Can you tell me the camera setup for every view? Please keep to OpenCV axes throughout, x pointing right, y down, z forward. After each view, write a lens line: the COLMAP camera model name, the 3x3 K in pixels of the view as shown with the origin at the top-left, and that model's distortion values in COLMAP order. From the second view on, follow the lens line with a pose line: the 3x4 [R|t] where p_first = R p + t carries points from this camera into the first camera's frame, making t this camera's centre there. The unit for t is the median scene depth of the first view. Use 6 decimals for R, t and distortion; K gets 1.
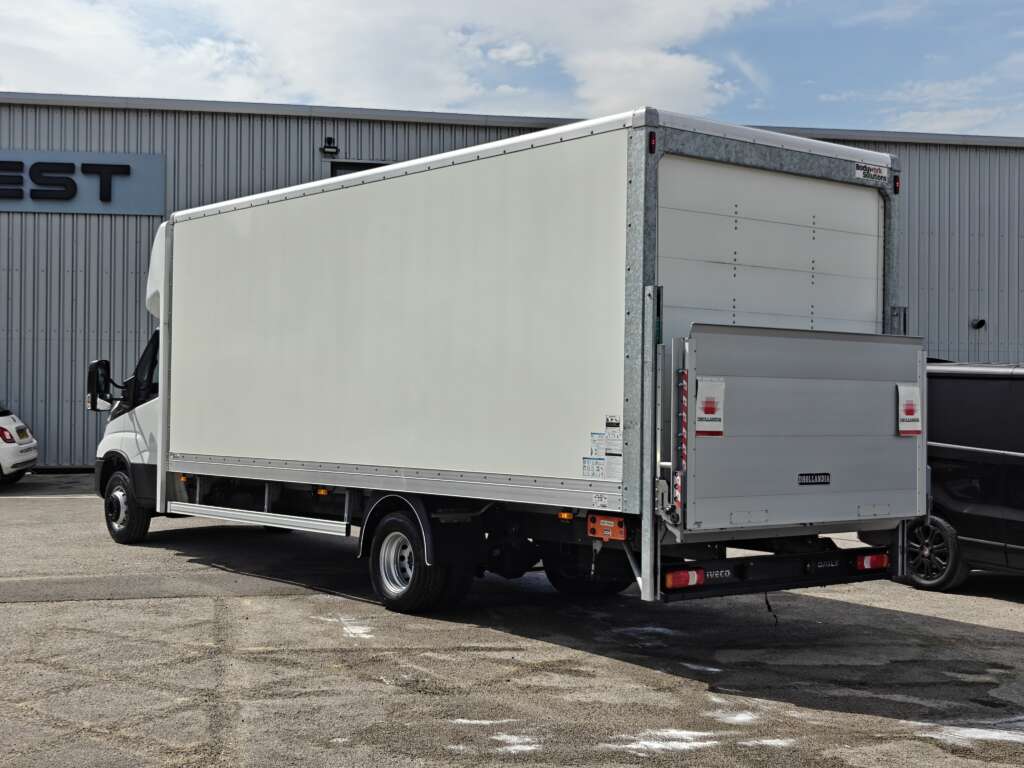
lens RADIAL K [[1412.4, 0, 512.0], [0, 1412.4, 384.0], [0, 0, 1]] dist [0.242324, -1.068918]
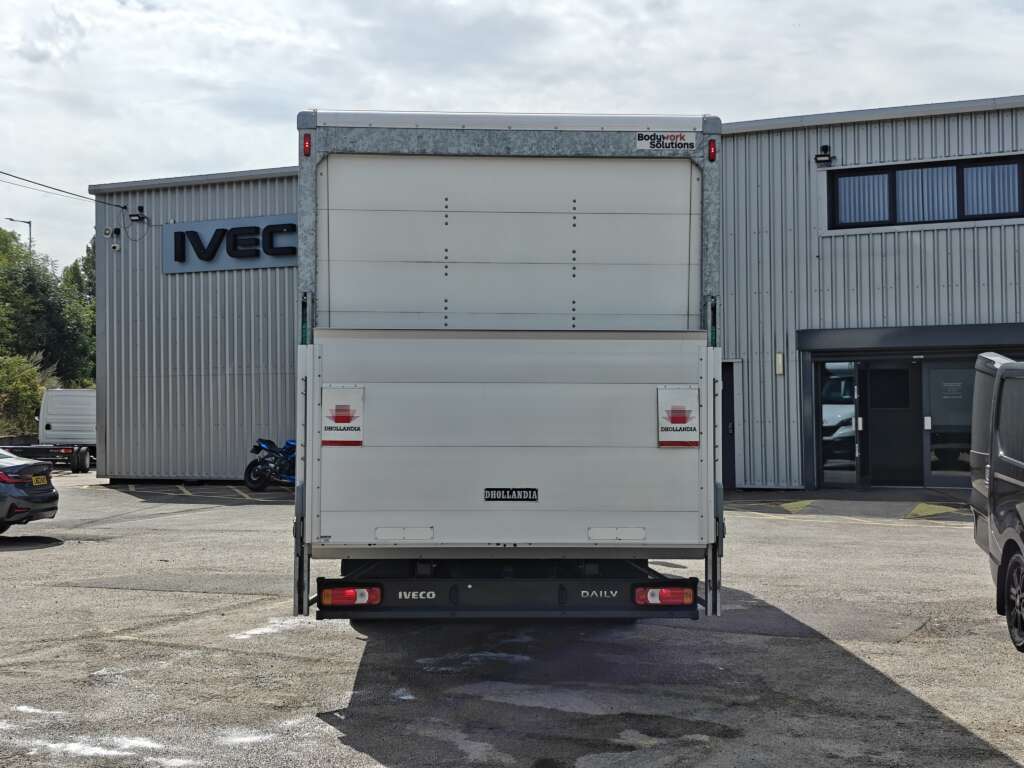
lens RADIAL K [[1409.3, 0, 512.0], [0, 1409.3, 384.0], [0, 0, 1]] dist [0.321551, -1.683325]
pose [[0.802554, -0.026421, -0.595994, 0.718244], [0.015590, 0.999606, -0.023321, 0.017123], [0.596375, 0.009424, 0.802650, 0.275211]]
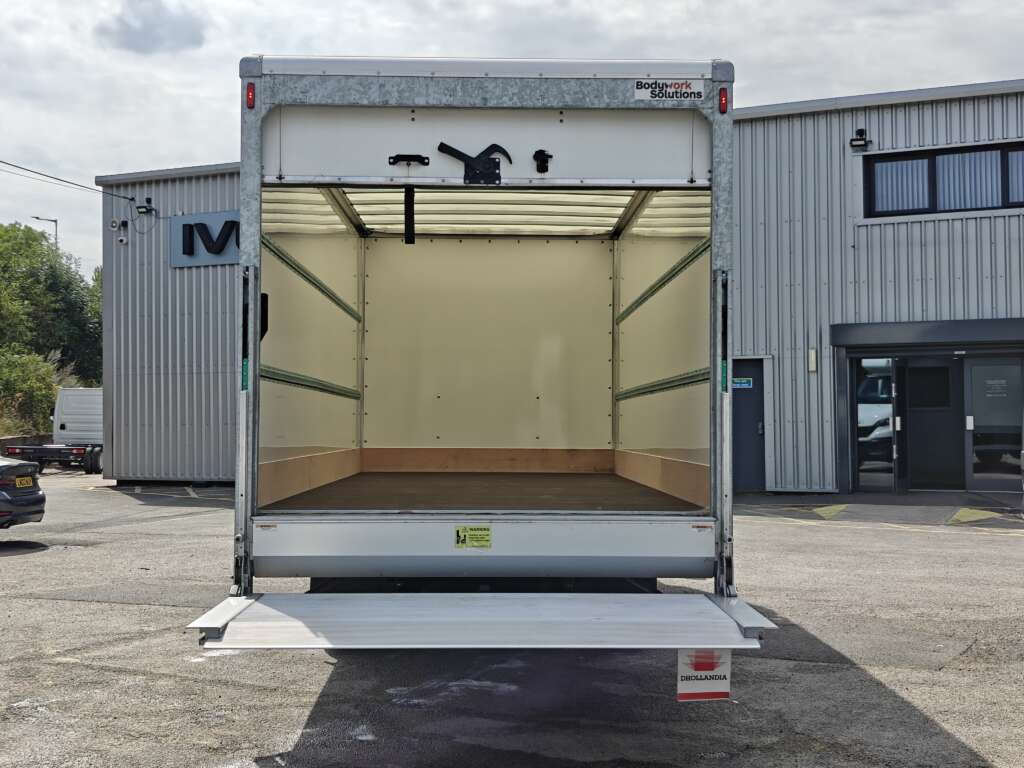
lens RADIAL K [[1412.4, 0, 512.0], [0, 1412.4, 384.0], [0, 0, 1]] dist [0.242324, -1.068918]
pose [[0.787389, -0.026549, -0.615885, 0.668939], [0.014548, 0.999594, -0.024491, 0.021165], [0.616285, 0.010324, 0.787455, 0.394501]]
